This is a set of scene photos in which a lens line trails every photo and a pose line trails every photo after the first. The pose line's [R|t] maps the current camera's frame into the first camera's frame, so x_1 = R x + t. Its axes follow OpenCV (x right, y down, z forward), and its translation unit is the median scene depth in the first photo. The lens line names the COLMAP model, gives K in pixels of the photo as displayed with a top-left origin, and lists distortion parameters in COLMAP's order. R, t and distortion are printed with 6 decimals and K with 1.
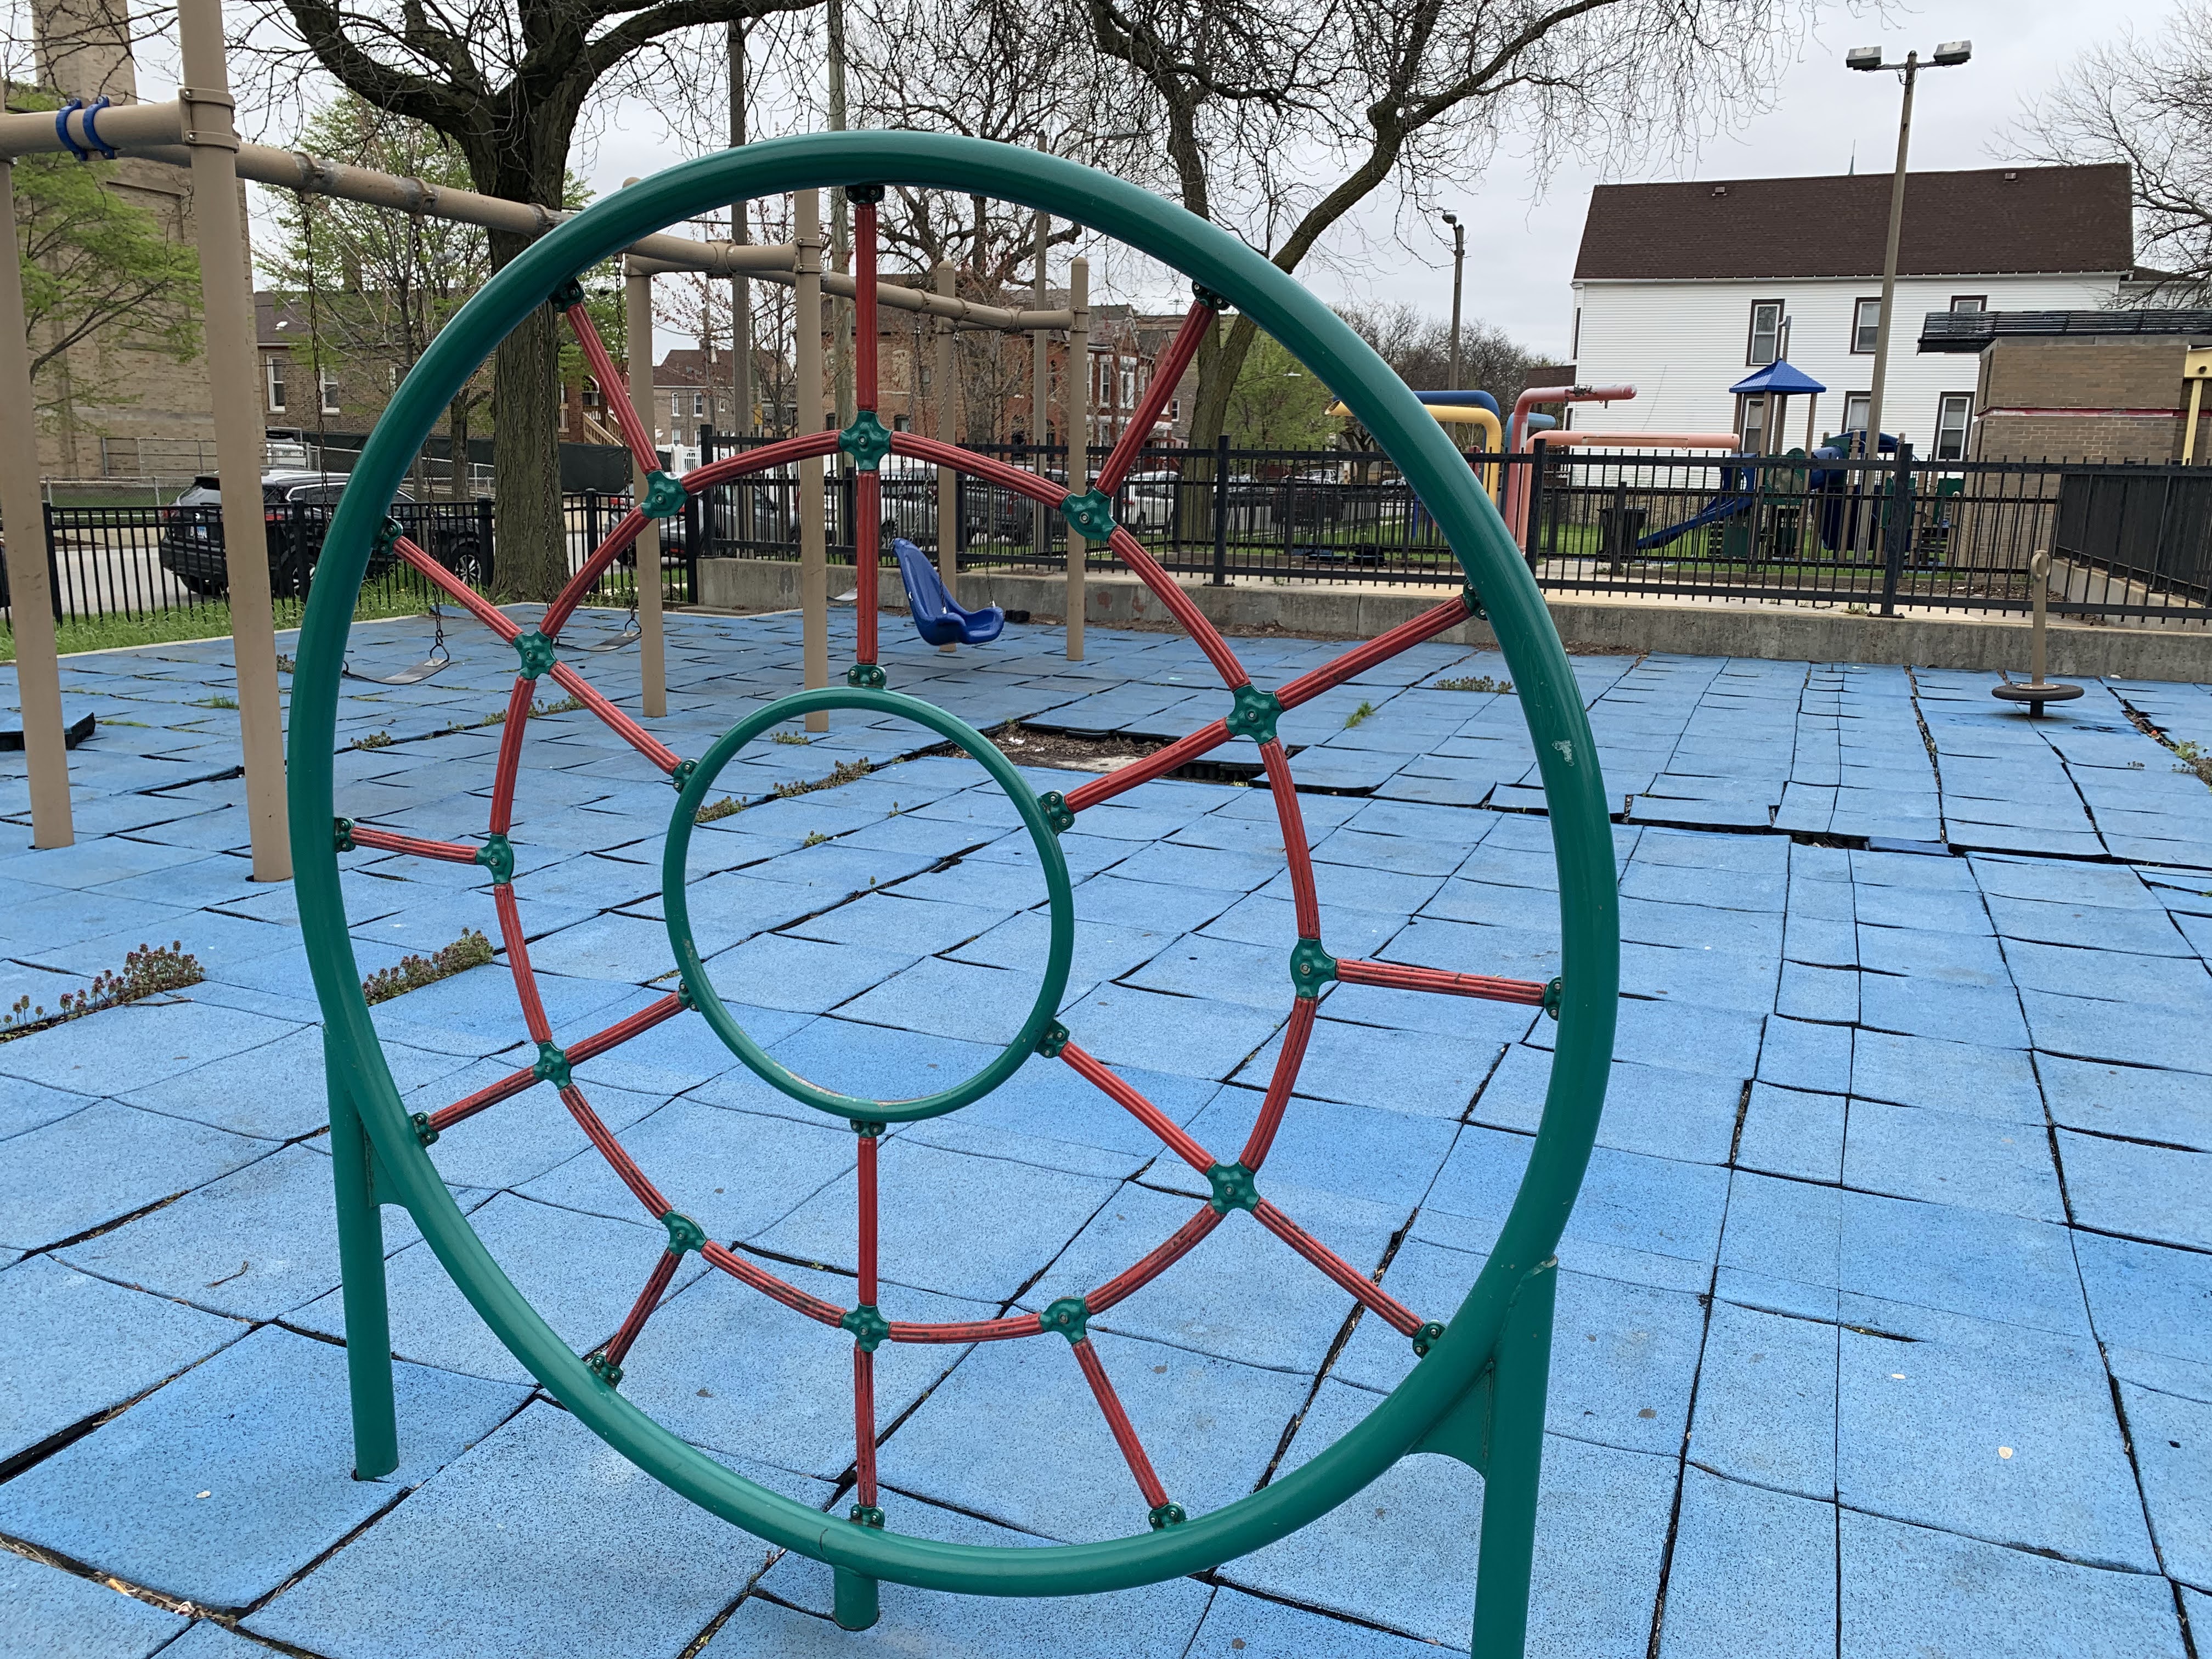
lens RADIAL K [[1672.5, 0, 1109.0], [0, 1672.5, 837.2], [0, 0, 1]] dist [0.076743, -0.101308]
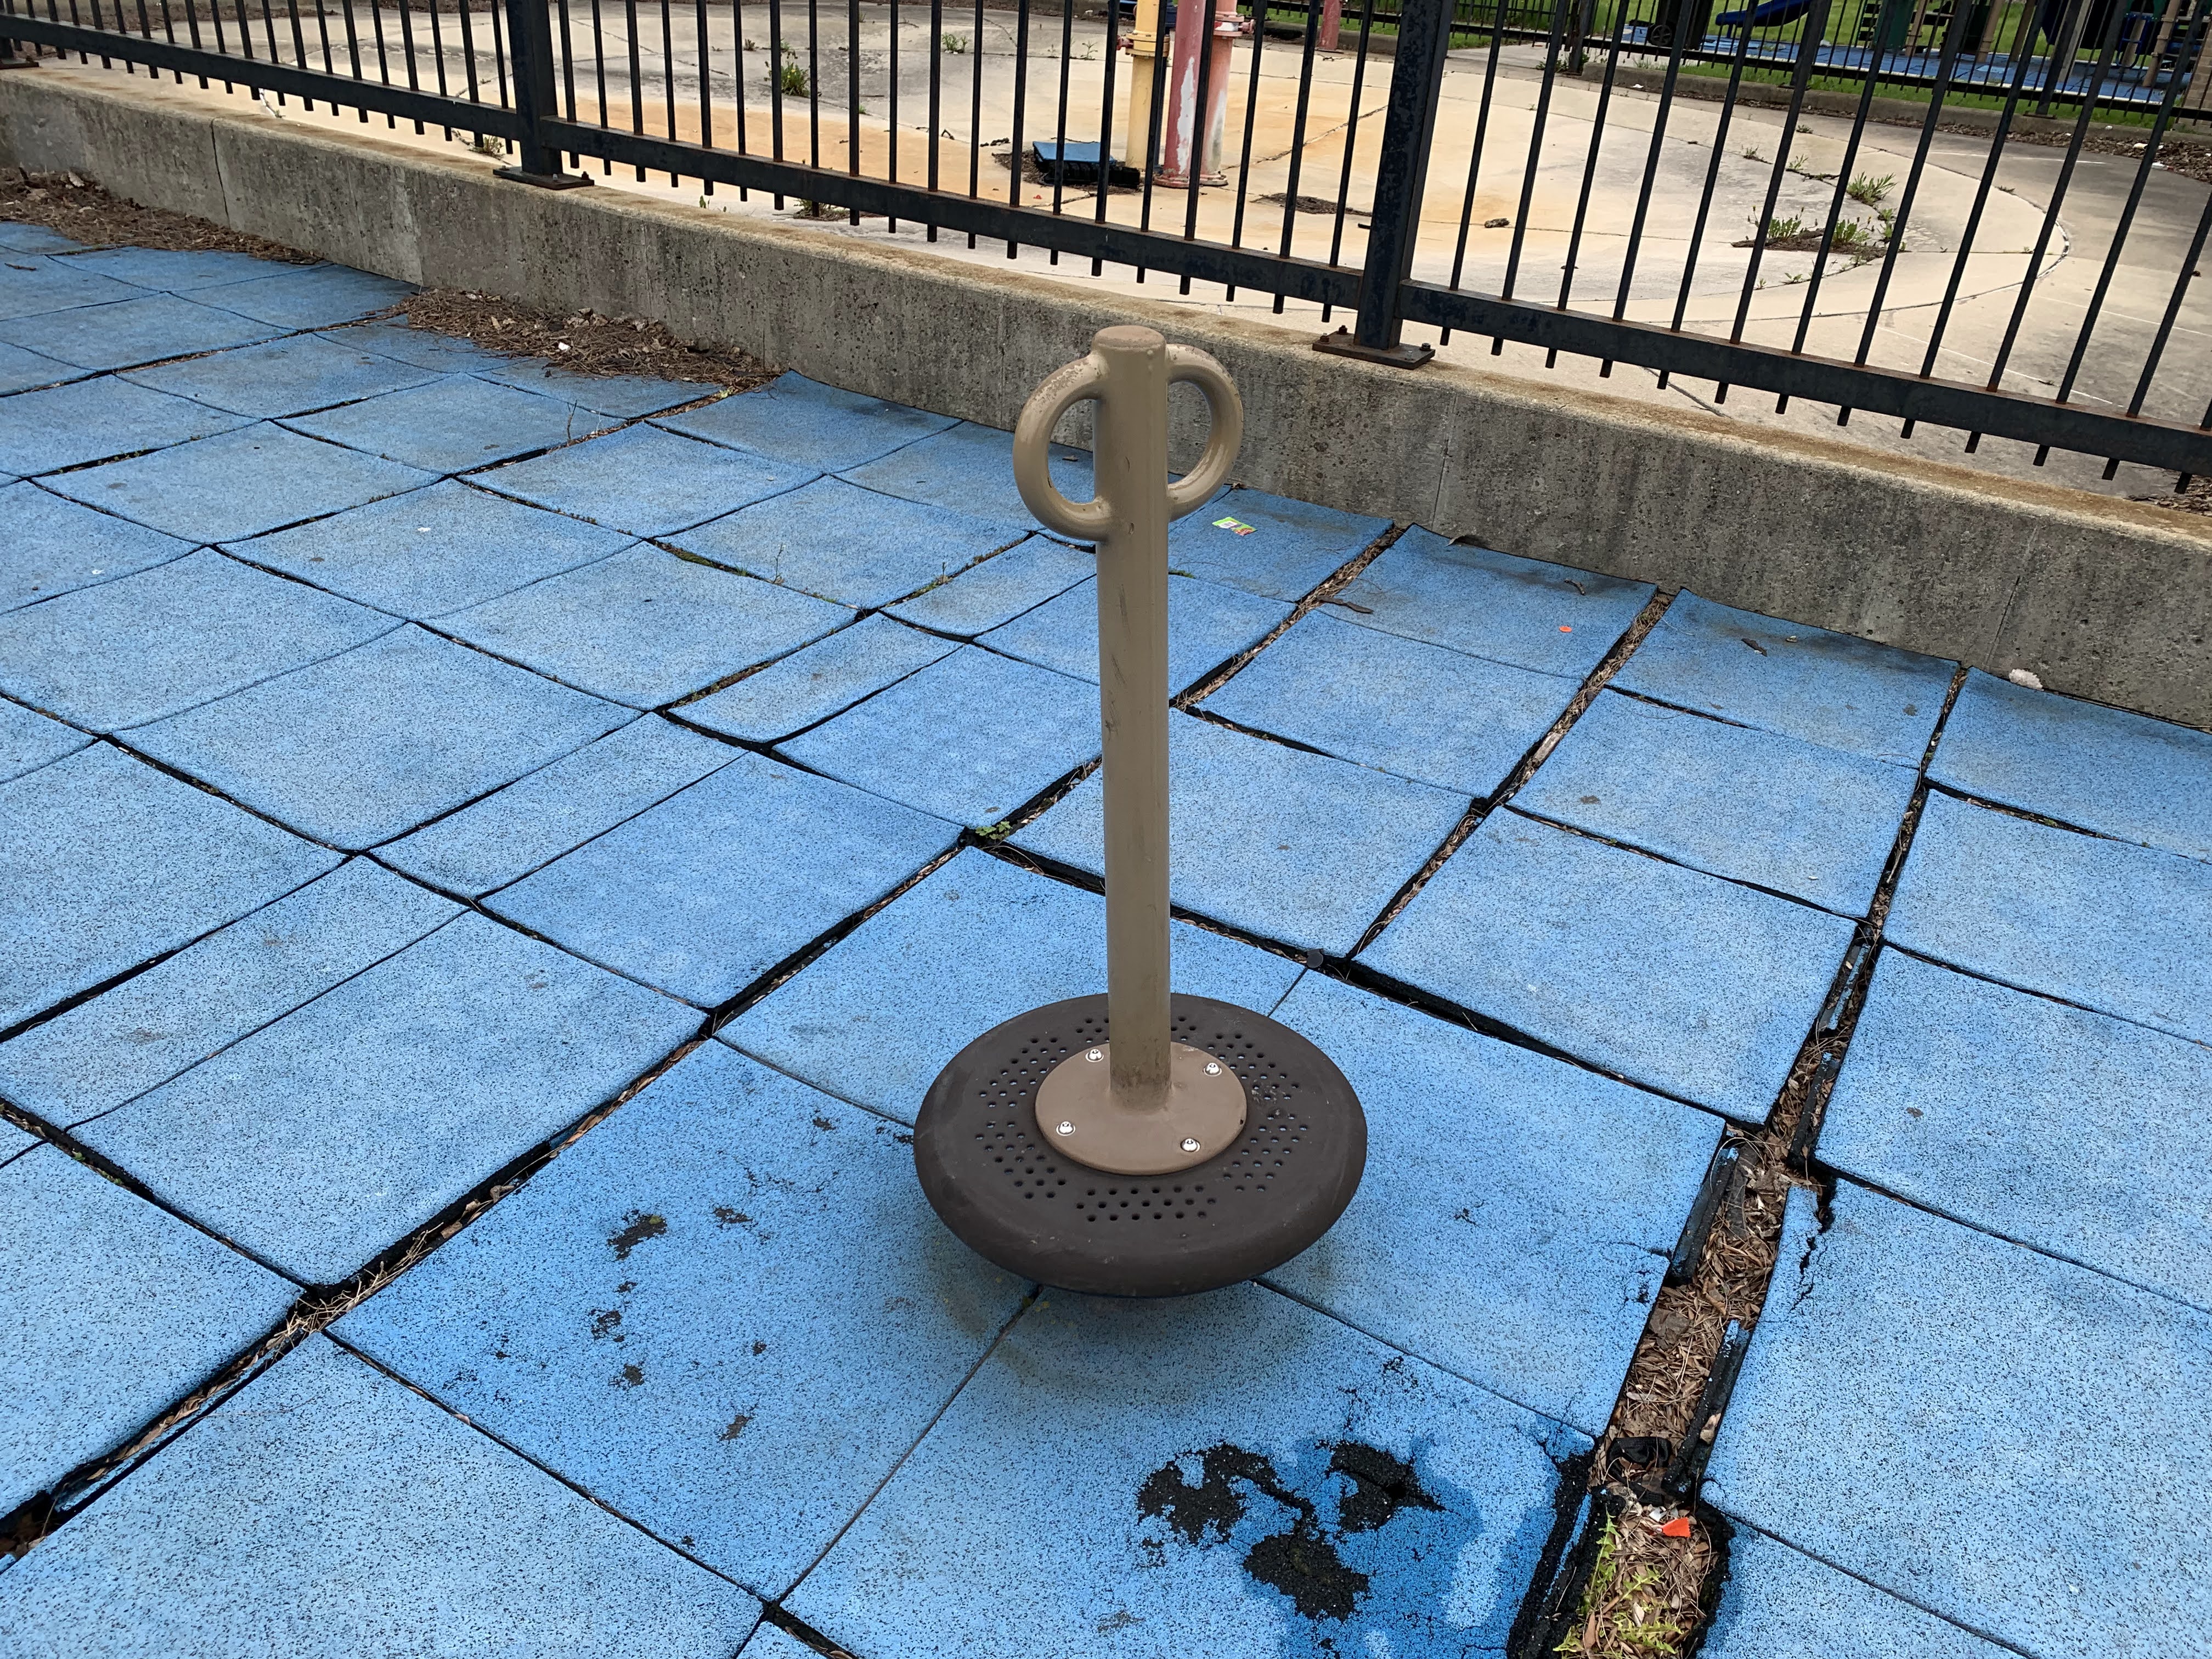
lens RADIAL K [[1688.9, 0, 1116.4], [0, 1688.9, 826.9], [0, 0, 1]] dist [0.022111, -0.013837]
pose [[0.992556, 0.102775, -0.065340, 0.184122], [-0.079697, 0.953812, 0.289640, -0.055737], [0.092090, -0.282276, 0.954903, 0.281766]]
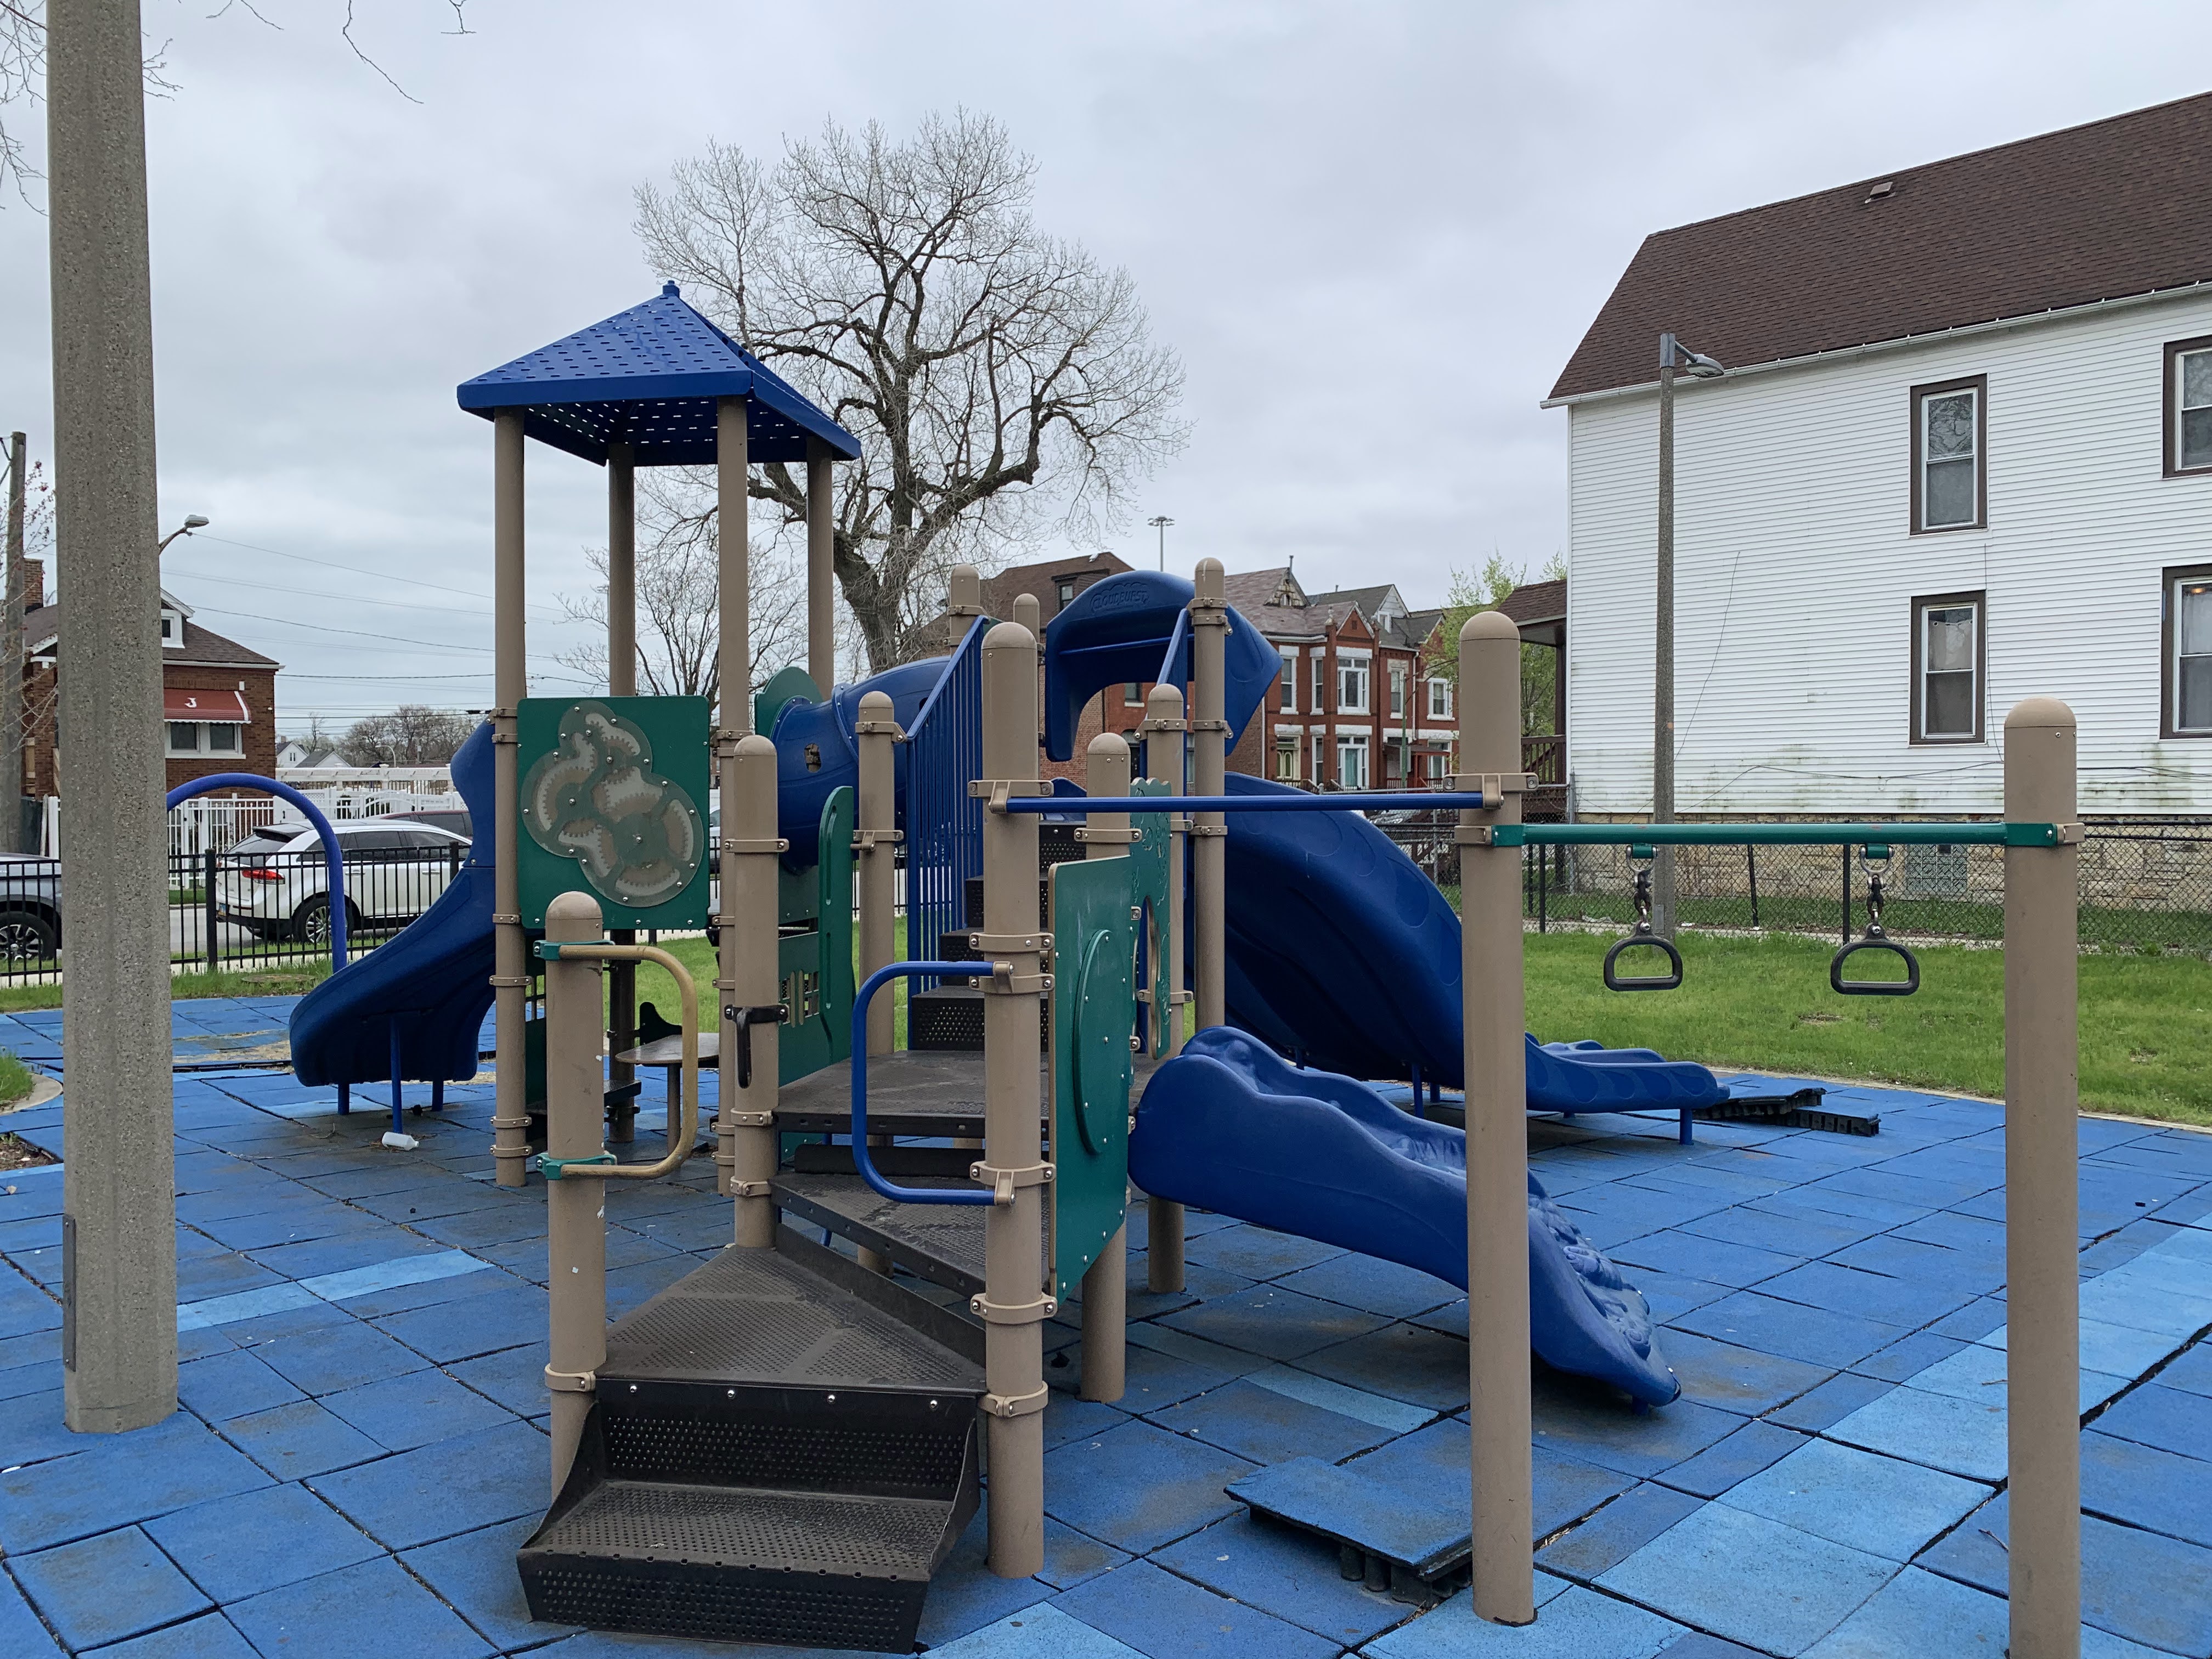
lens RADIAL K [[1672.5, 0, 1109.0], [0, 1672.5, 837.2], [0, 0, 1]] dist [0.076743, -0.101308]
pose [[0.921295, -0.021652, -0.388261, 0.582333], [-0.053418, 0.981936, -0.181514, -0.186926], [0.385178, 0.187968, 0.903496, 0.899509]]
